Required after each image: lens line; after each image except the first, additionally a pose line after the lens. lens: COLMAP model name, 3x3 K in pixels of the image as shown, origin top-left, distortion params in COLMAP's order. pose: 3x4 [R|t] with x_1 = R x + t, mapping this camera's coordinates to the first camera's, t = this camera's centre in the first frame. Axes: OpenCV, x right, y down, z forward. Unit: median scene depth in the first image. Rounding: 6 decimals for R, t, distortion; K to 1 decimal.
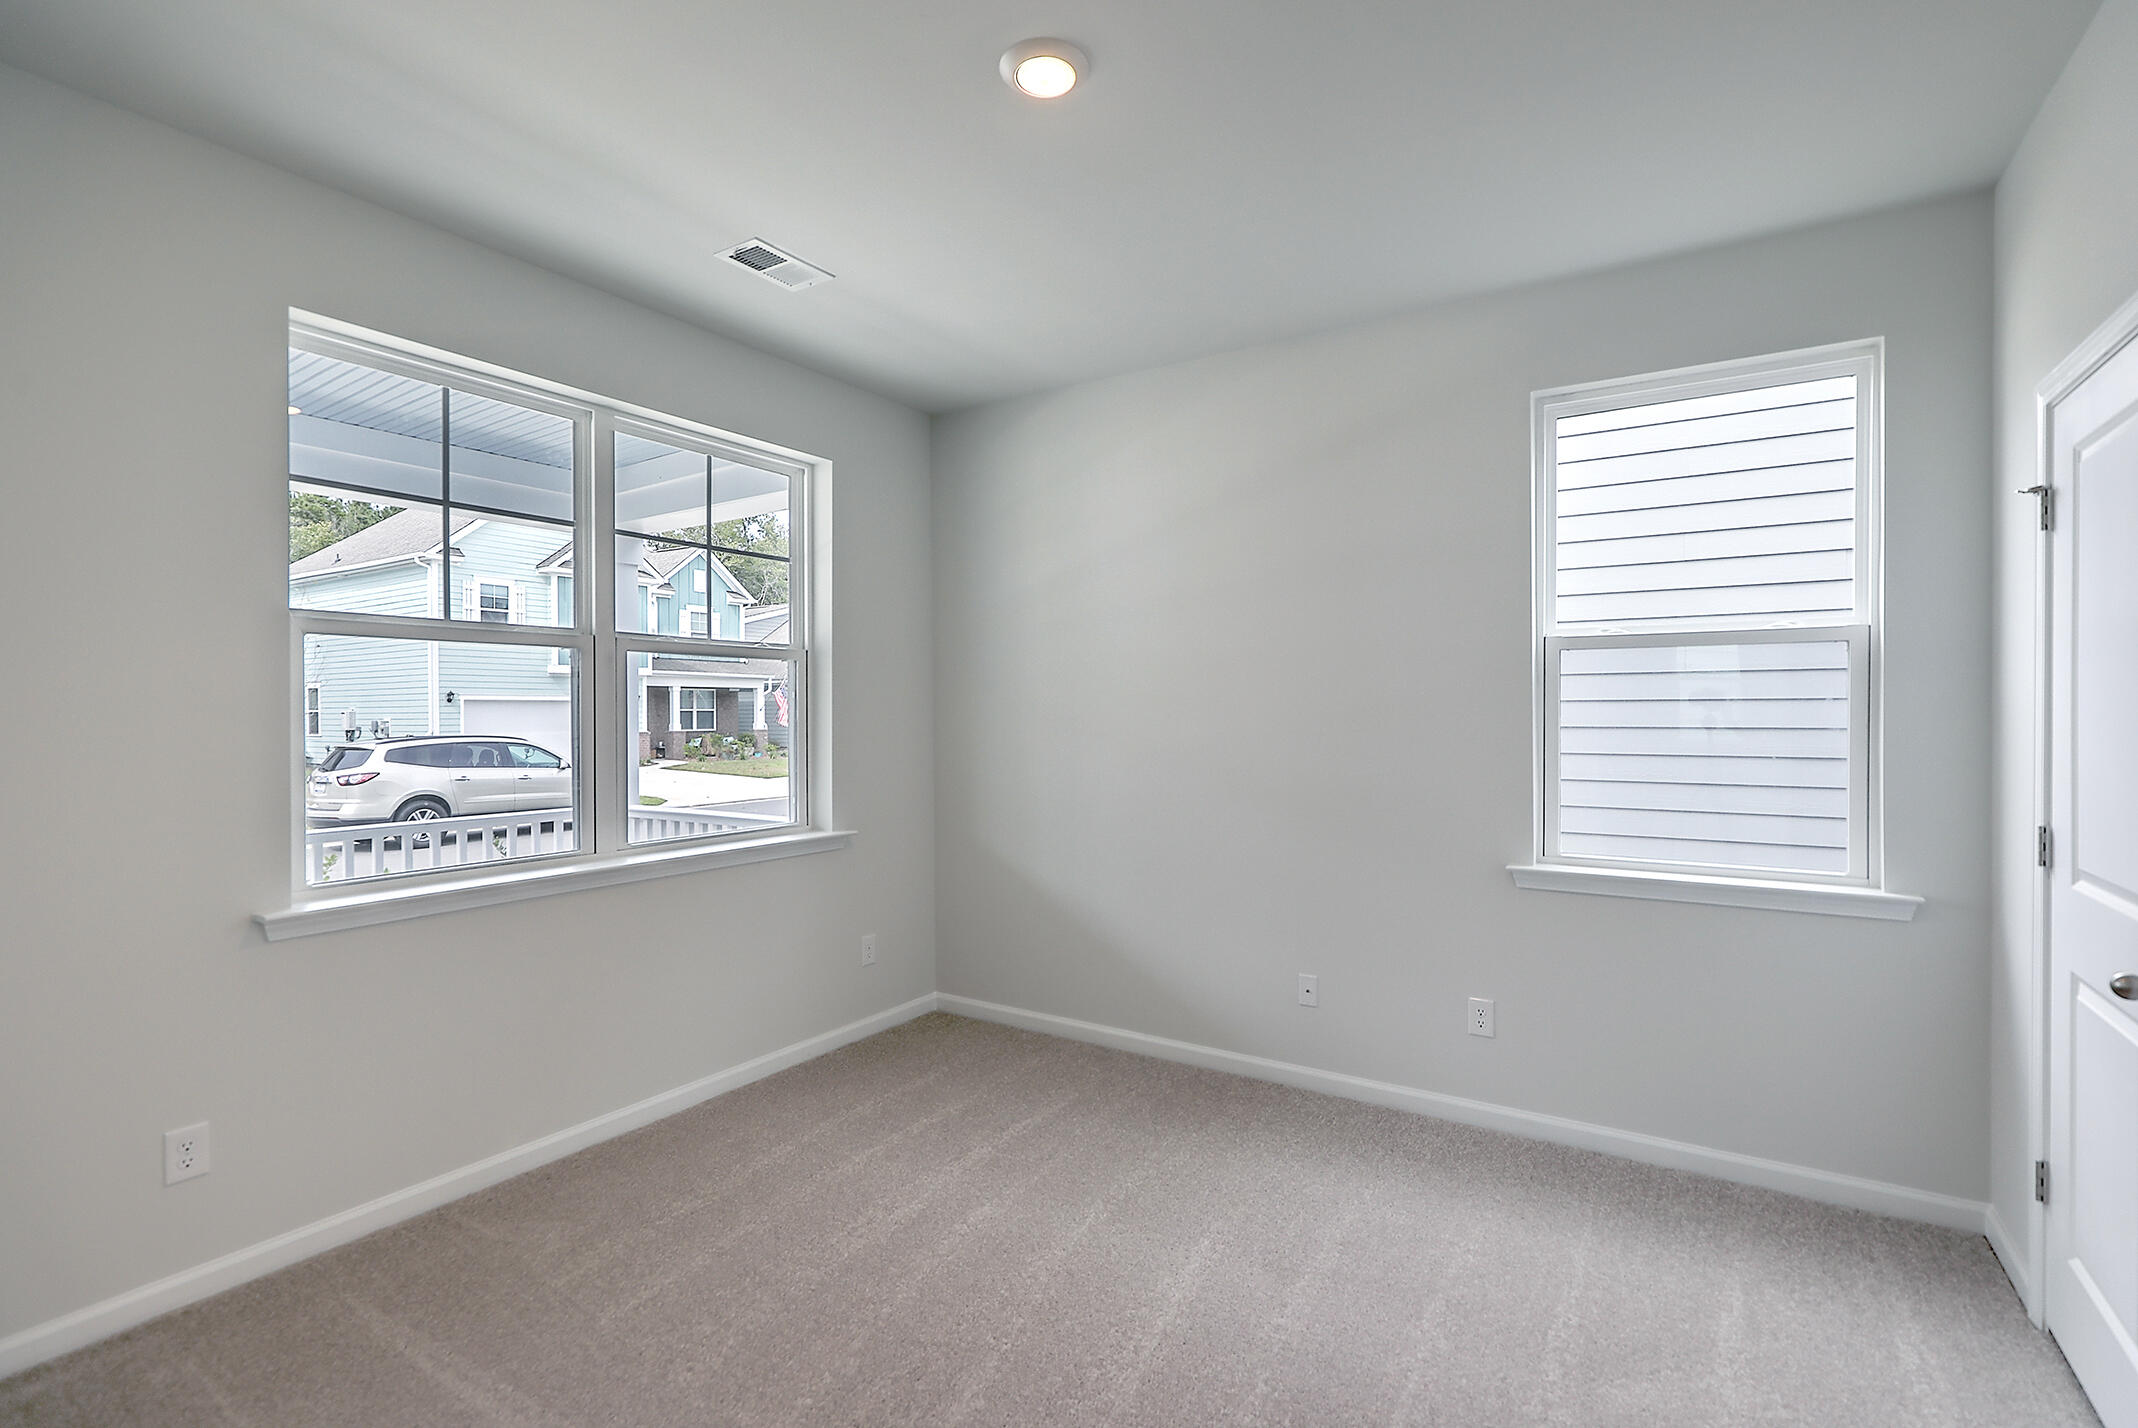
lens RADIAL K [[952.5, 0, 1069.0], [0, 952.5, 714.0], [0, 0, 1]] dist [0.001976, 0.000326]
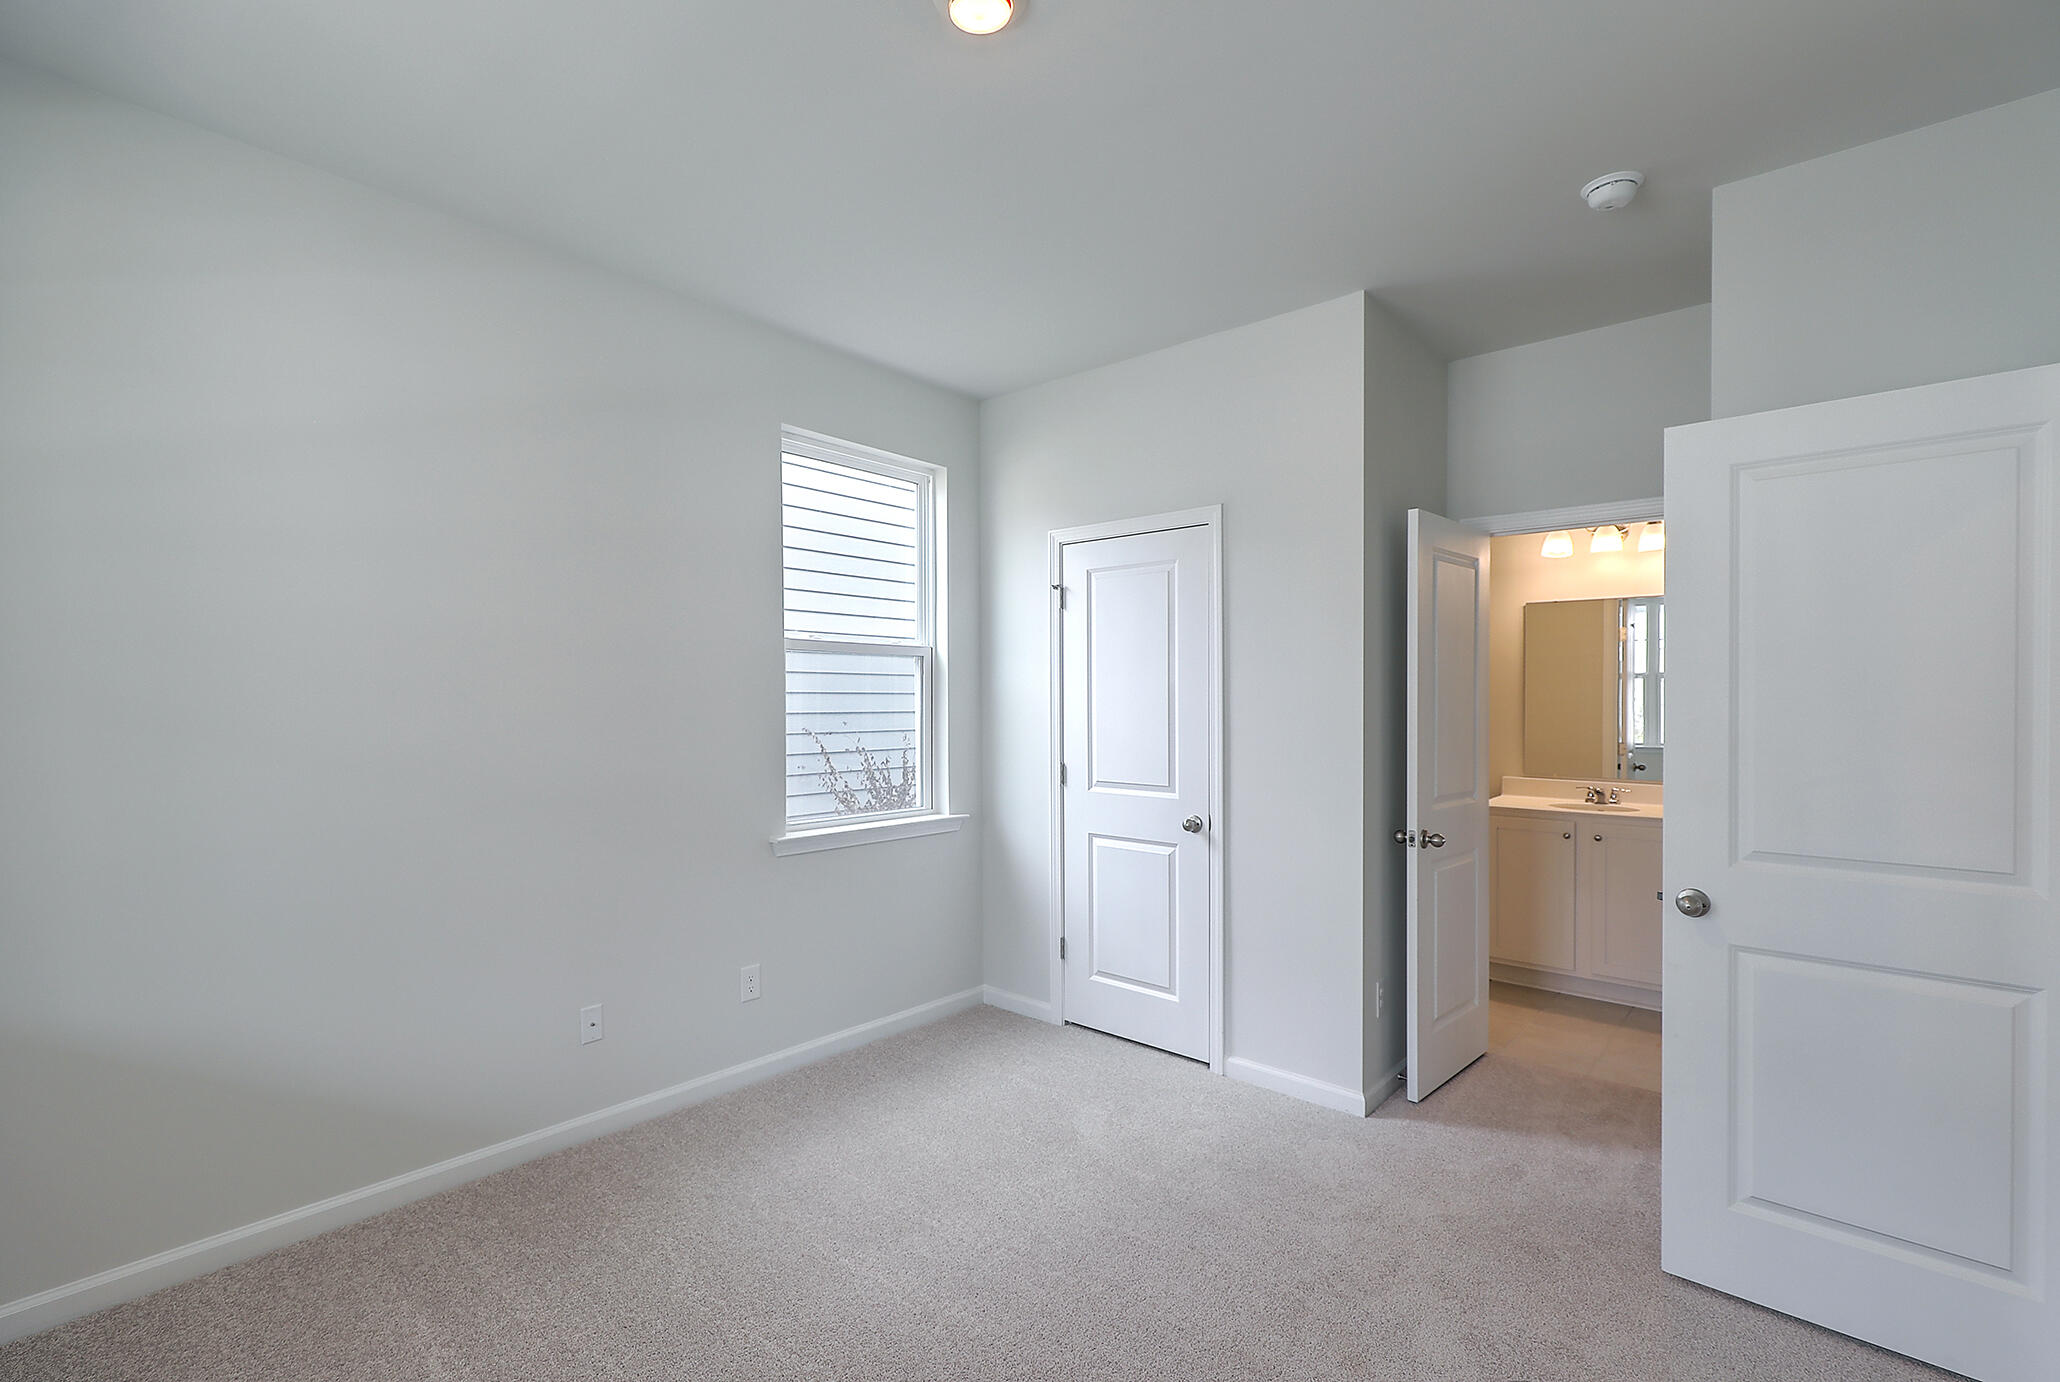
lens RADIAL K [[959.3, 0, 1007.7], [0, 959.3, 720.3], [0, 0, 1]] dist [0.001585, 0.000040]
pose [[0.157856, -0.022628, 0.987203, -0.668481], [-0.005790, 0.999699, 0.023840, -0.011295], [-0.987445, -0.009479, 0.157677, 0.605287]]
